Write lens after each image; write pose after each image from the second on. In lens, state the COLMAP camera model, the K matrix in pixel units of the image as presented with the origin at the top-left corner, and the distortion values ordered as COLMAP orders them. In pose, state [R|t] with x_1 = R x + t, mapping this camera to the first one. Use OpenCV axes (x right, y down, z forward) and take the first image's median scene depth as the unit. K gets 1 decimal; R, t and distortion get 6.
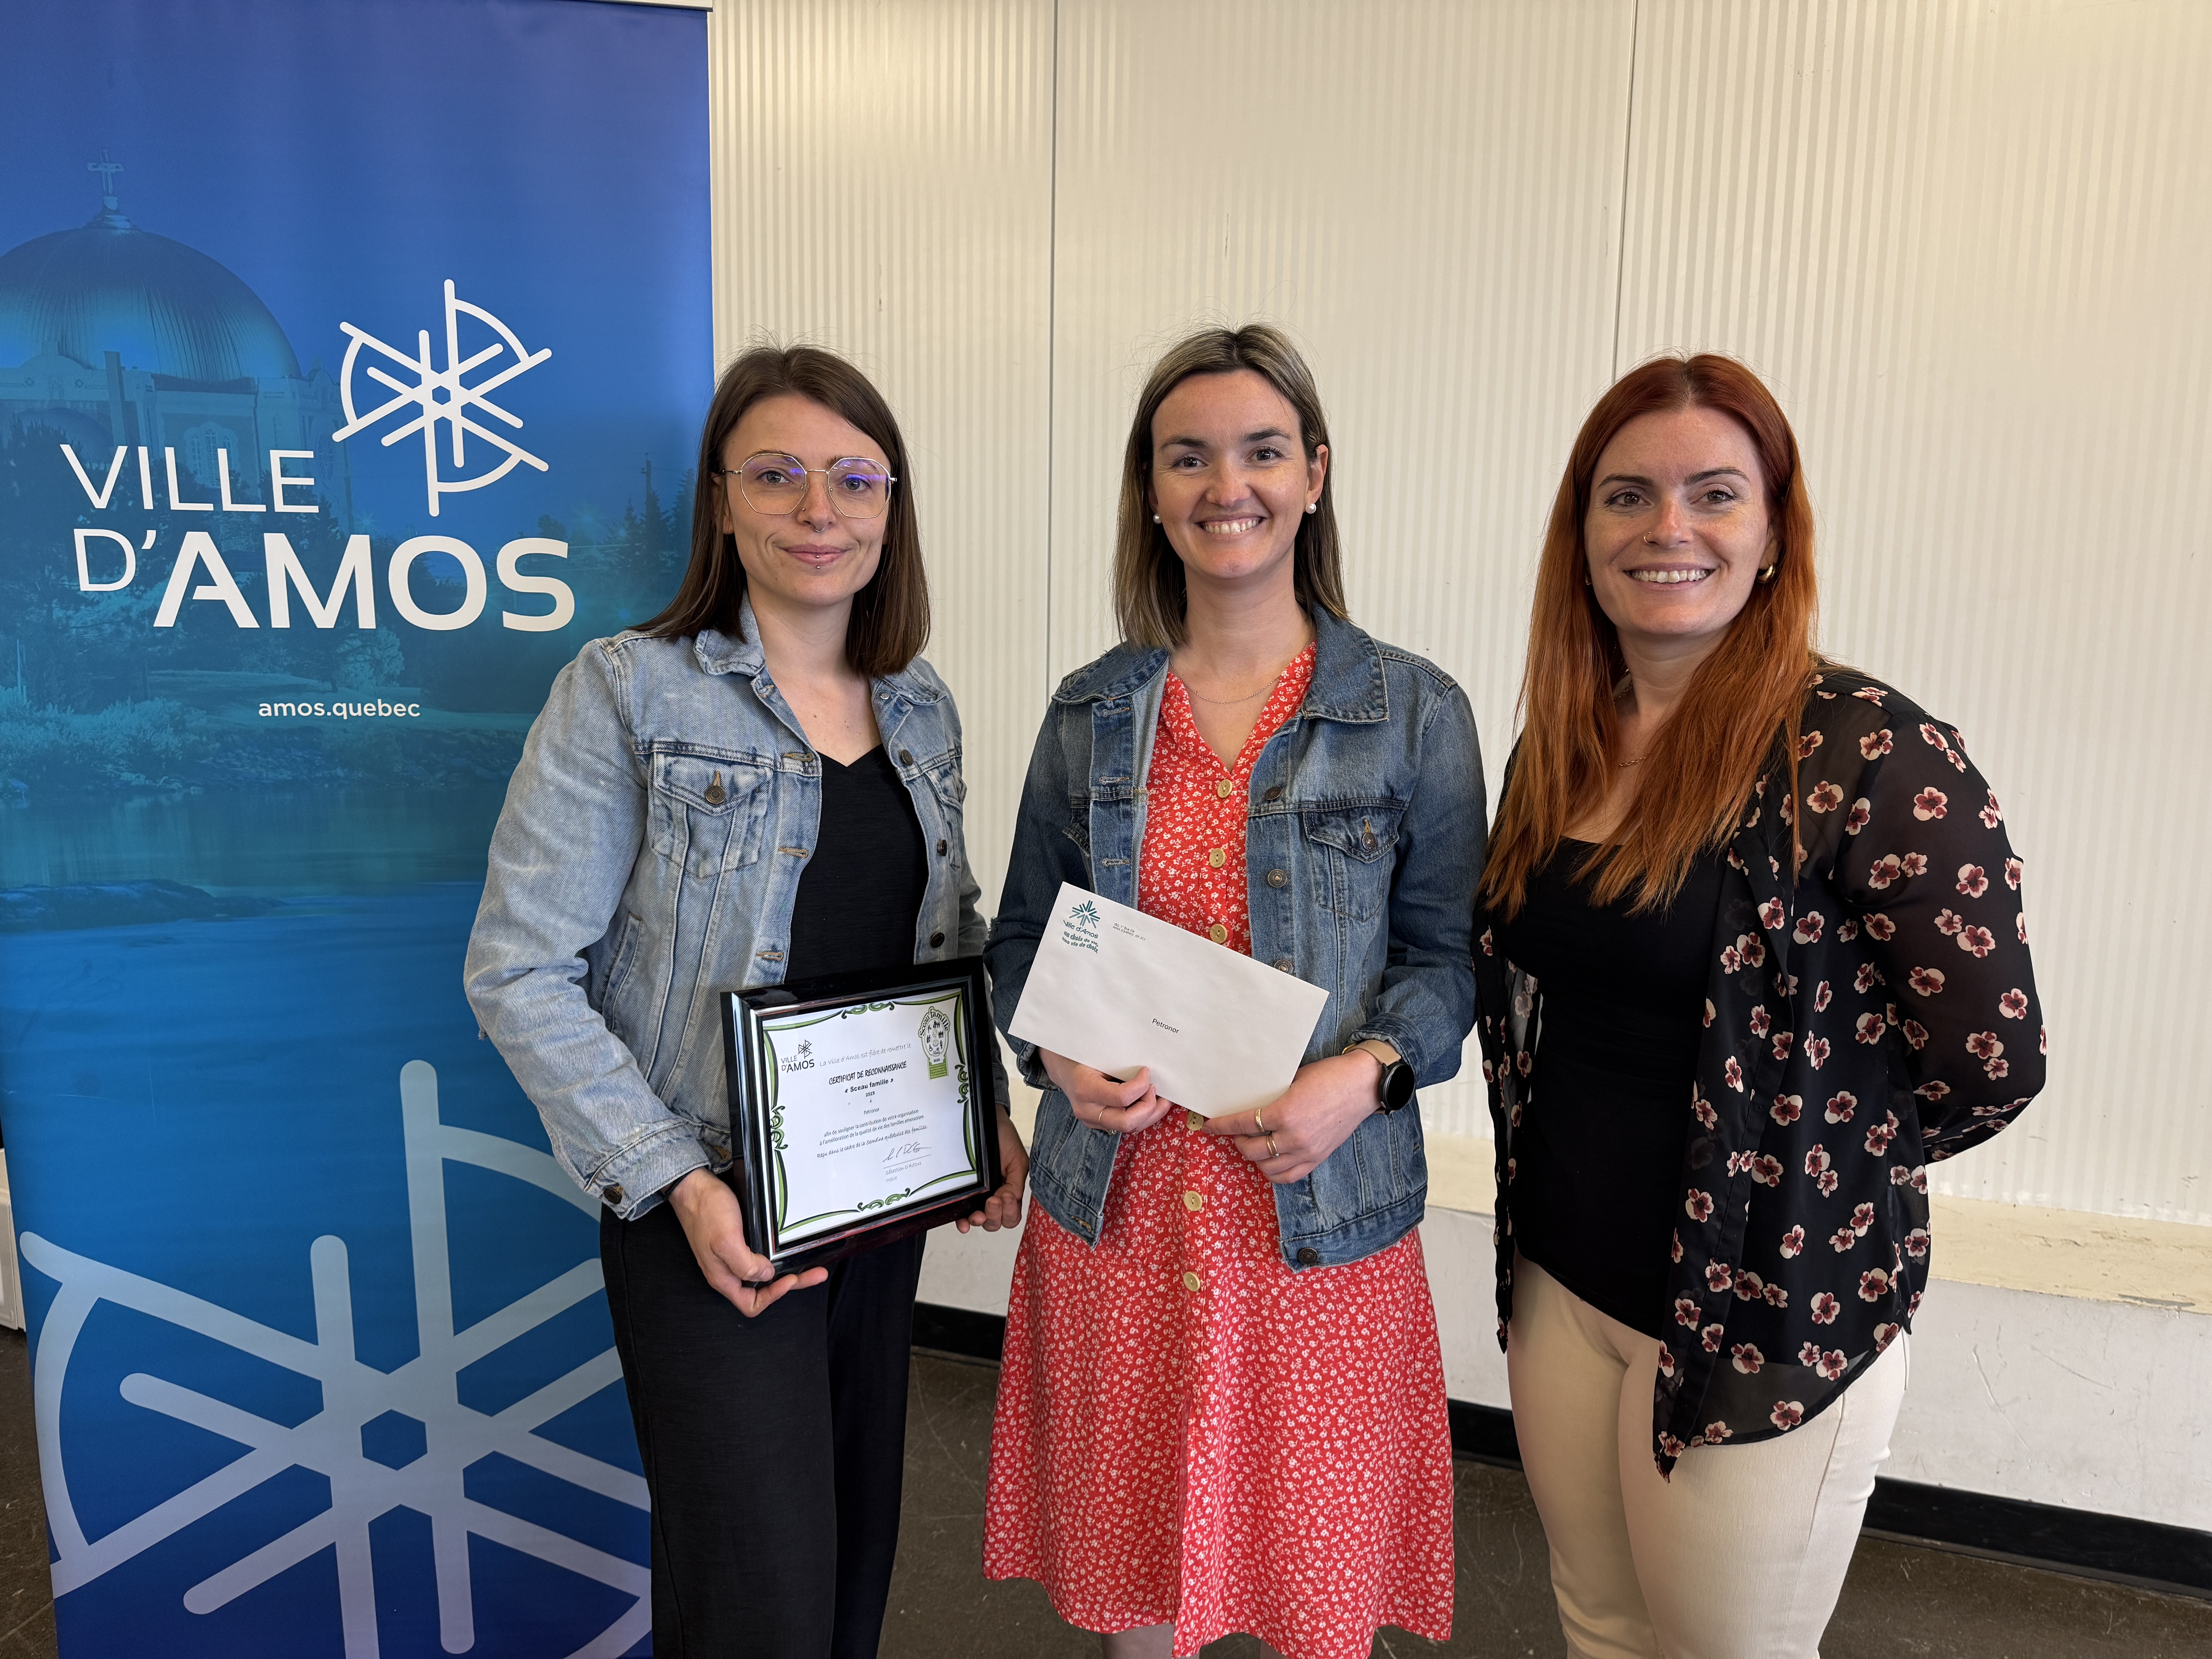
lens RADIAL K [[1567.5, 0, 1111.7], [0, 1567.5, 836.3], [0, 0, 1]] dist [-0.000665, -0.005927]
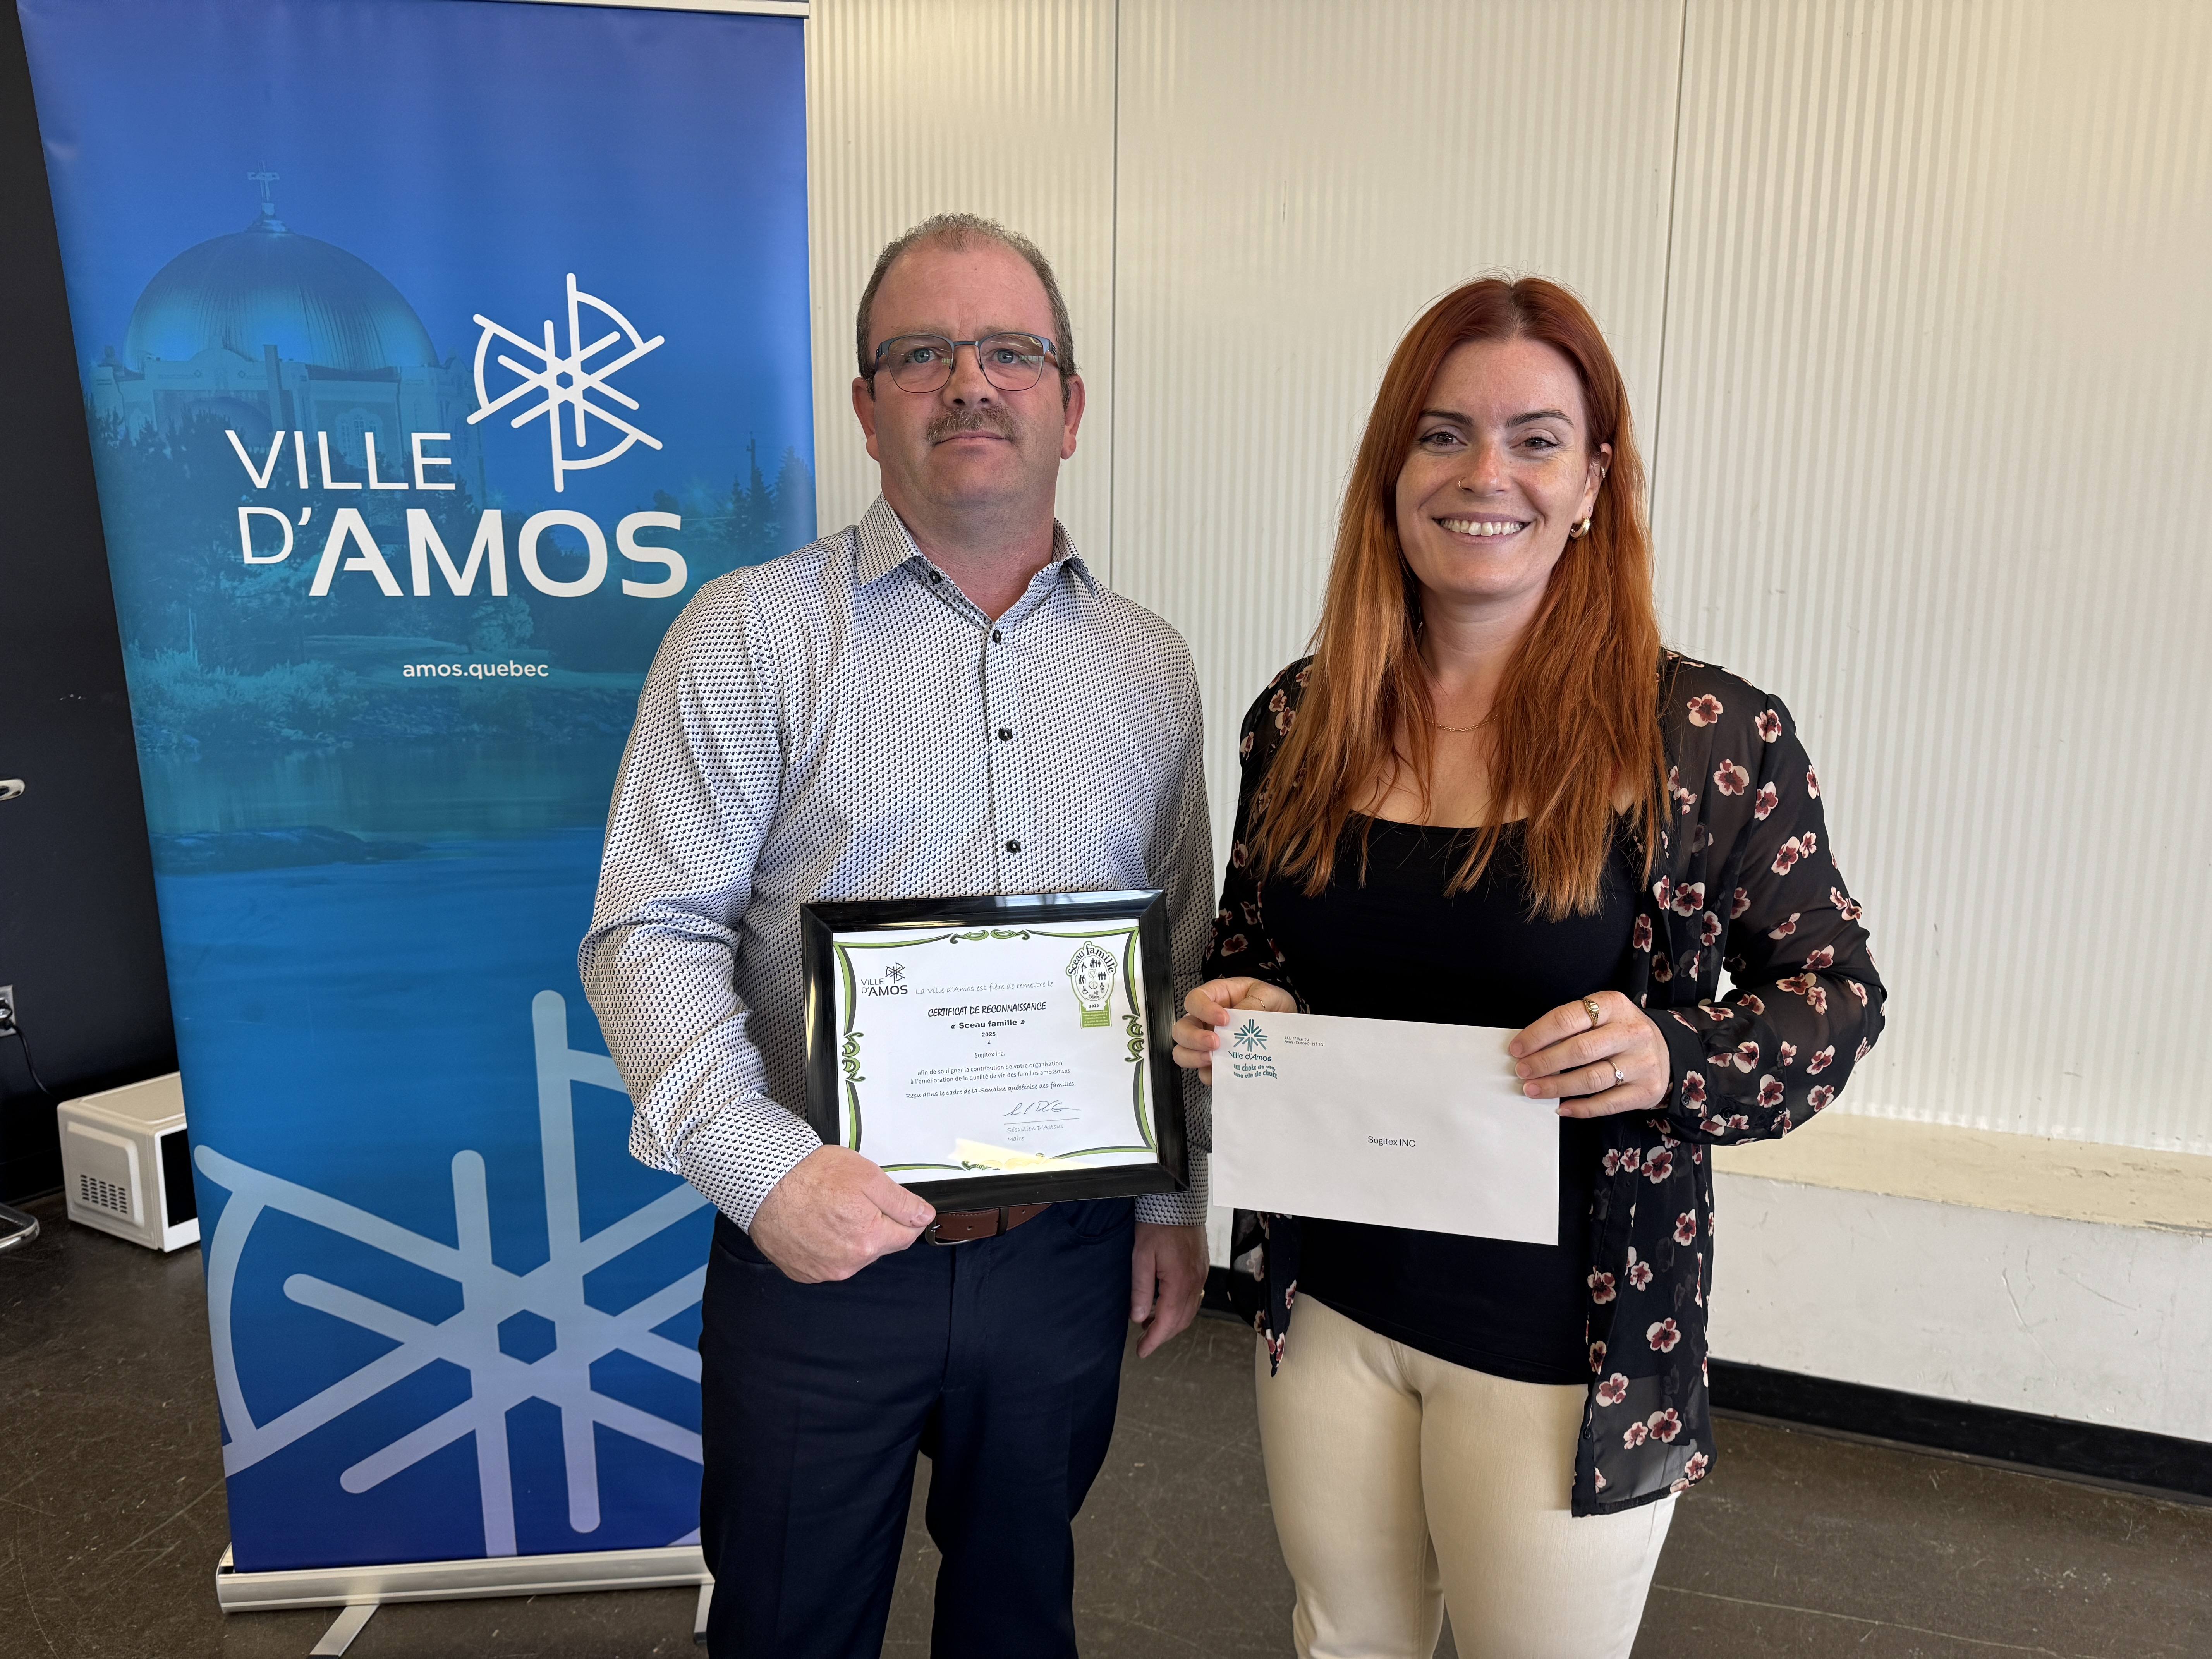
lens RADIAL K [[1578.5, 0, 1105.1], [0, 1578.5, 836.3], [0, 0, 1]] dist [0.000907, -0.008423]
pose [[0.999363, -0.002840, -0.035582, -0.014479], [0.003860, 0.999583, 0.028624, 0.005261], [0.035486, -0.028743, 0.998957, -0.089774]]
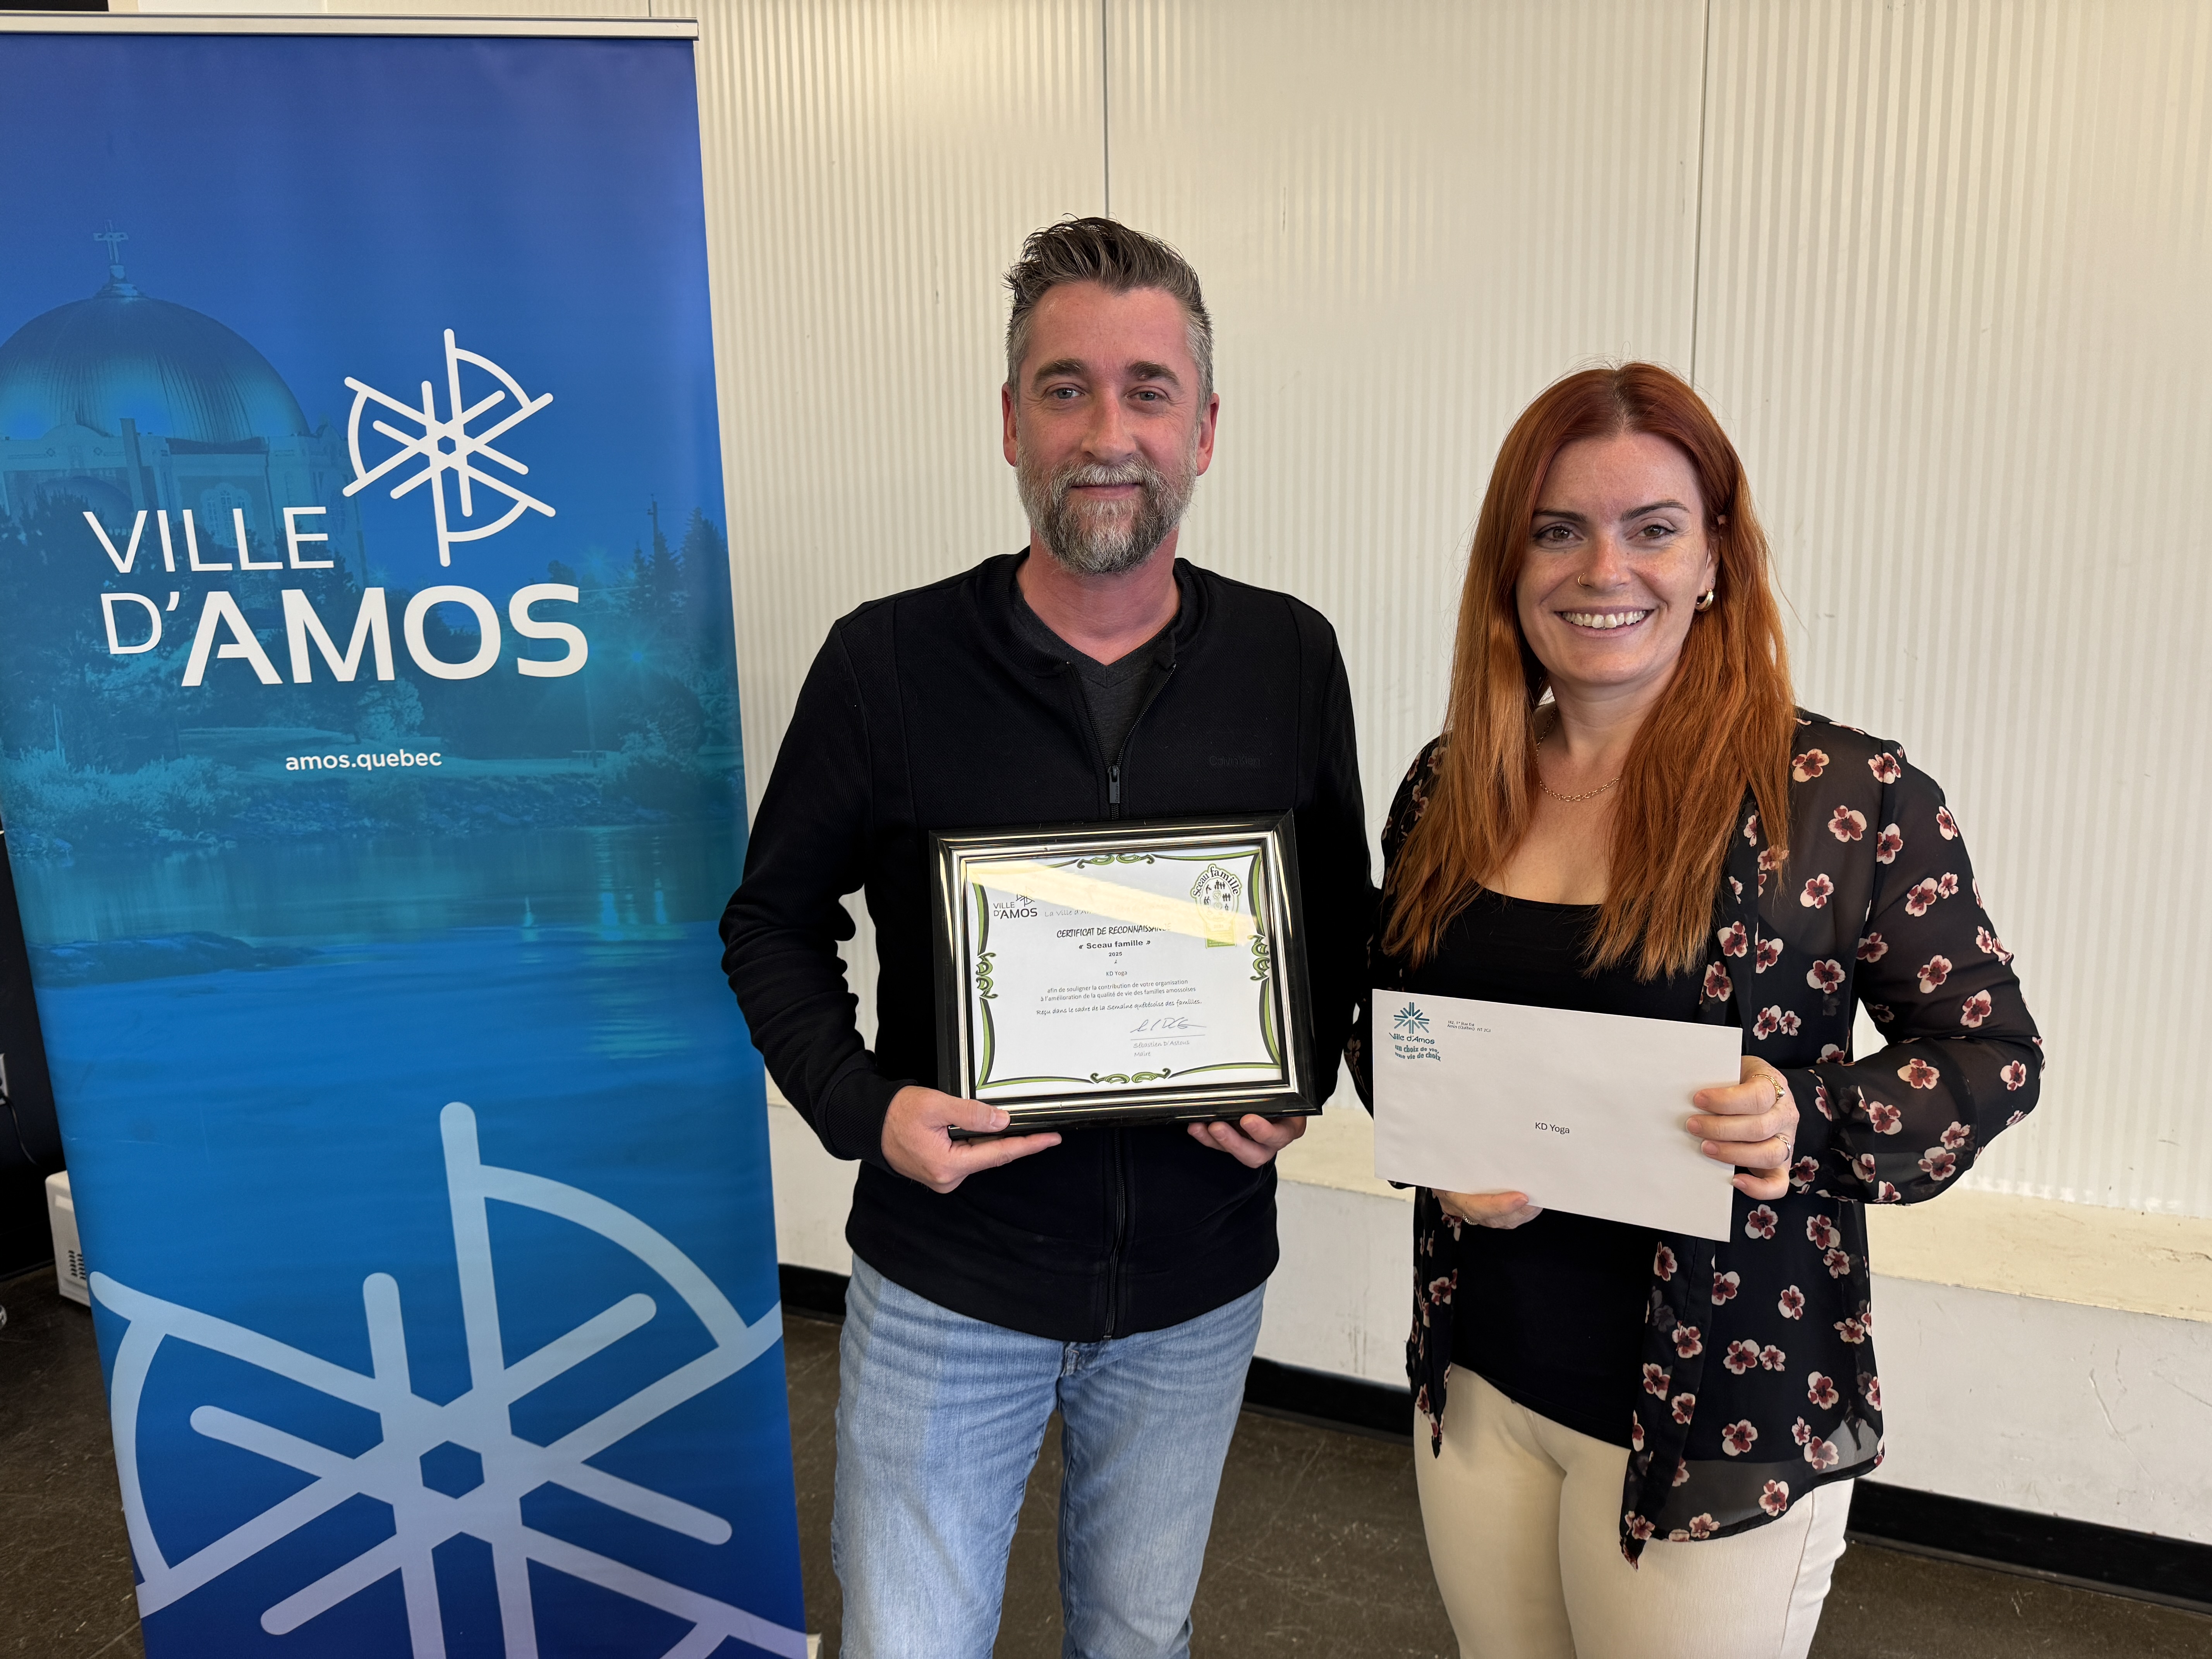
lens RADIAL K [[1578.0, 0, 1122.3], [0, 1578.0, 824.1], [0, 0, 1]] dist [-0.002647, -0.003562]
pose [[0.996540, -0.022128, -0.080111, 0.074666], [0.024095, 0.999429, 0.023676, -0.053043], [0.079541, -0.025525, 0.996505, 0.027228]]
